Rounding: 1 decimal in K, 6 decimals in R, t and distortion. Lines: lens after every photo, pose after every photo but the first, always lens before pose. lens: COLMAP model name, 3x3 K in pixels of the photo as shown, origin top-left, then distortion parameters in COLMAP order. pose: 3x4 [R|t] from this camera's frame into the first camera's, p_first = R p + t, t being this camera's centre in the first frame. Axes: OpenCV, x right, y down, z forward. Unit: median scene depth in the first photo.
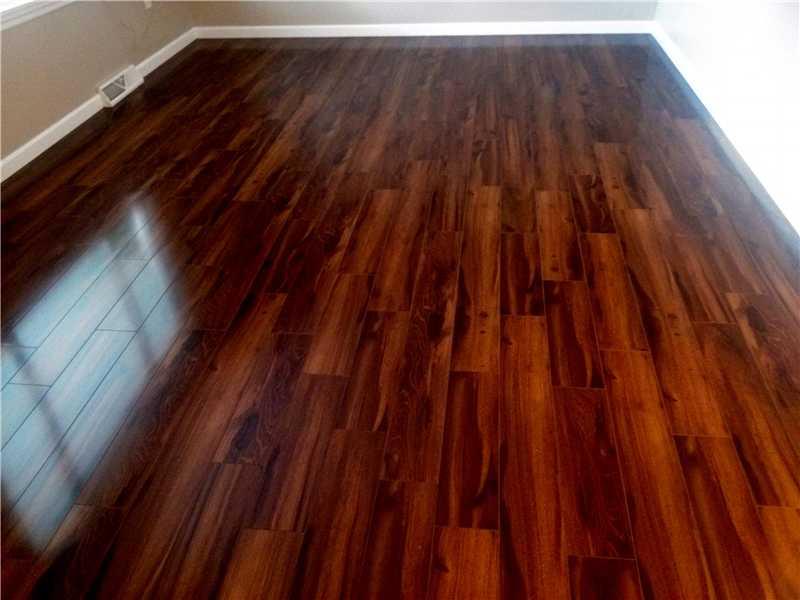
lens RADIAL K [[674.6, 0, 399.1], [0, 674.6, 305.6], [0, 0, 1]] dist [0.014640, -0.038712]
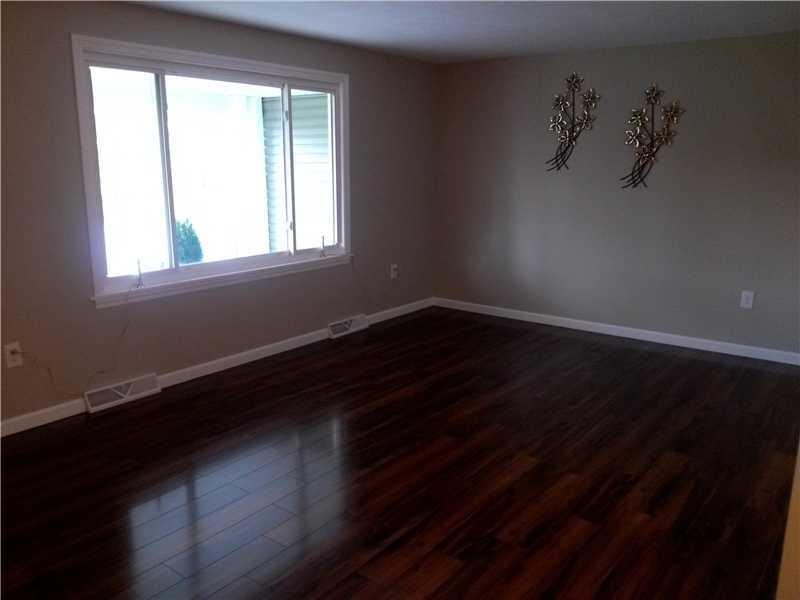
lens RADIAL K [[674.6, 0, 402.4], [0, 674.6, 299.6], [0, 0, 1]] dist [0.014640, -0.038712]
pose [[0.855615, 0.150102, -0.495370, 0.404158], [-0.331174, 0.894258, -0.301043, -0.001349], [0.397802, 0.421631, 0.814850, -0.099306]]
